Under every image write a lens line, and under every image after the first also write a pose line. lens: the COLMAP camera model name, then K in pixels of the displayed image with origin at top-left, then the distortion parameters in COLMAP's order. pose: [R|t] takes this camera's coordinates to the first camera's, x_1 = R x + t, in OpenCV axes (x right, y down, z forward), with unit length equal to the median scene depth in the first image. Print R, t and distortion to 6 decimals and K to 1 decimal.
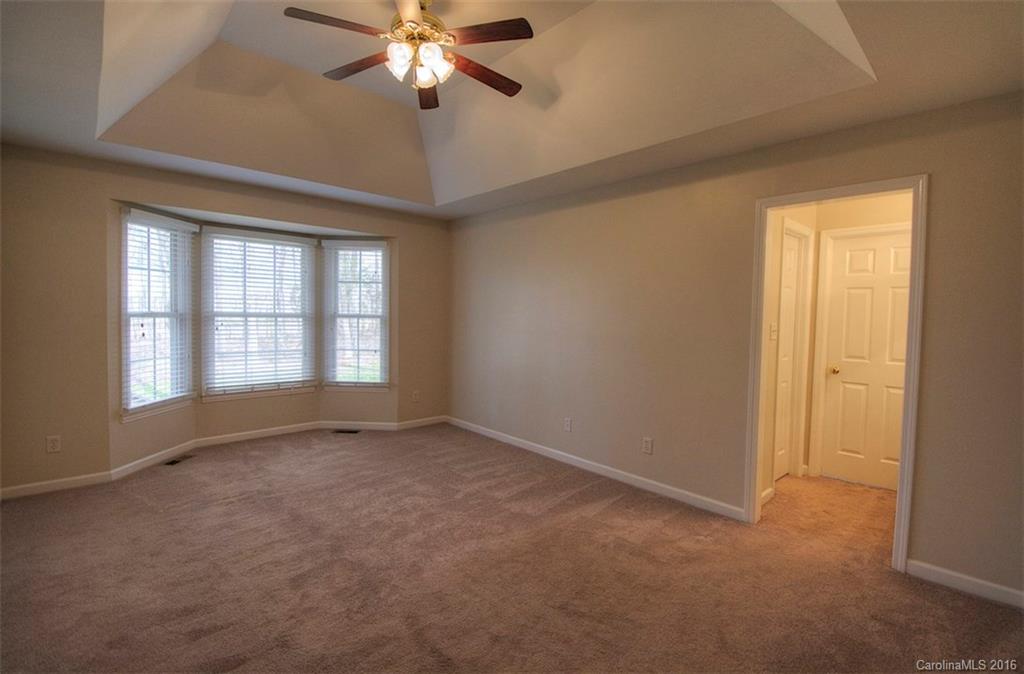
lens RADIAL K [[452.6, 0, 520.1], [0, 452.6, 332.5], [0, 0, 1]] dist [0.002595, -0.019899]
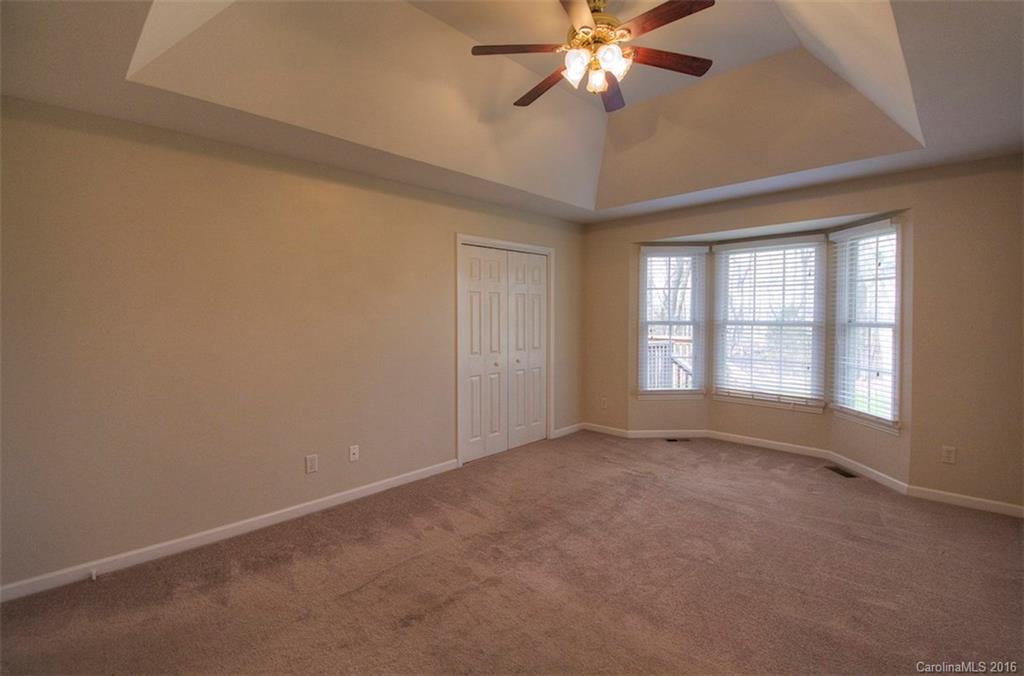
lens RADIAL K [[452.6, 0, 520.1], [0, 452.6, 333.5], [0, 0, 1]] dist [0.002595, -0.019899]
pose [[0.046277, 0.020875, -0.998710, 0.435973], [-0.040693, 0.998991, 0.018995, -0.015300], [0.998099, 0.039761, 0.047080, 0.470232]]
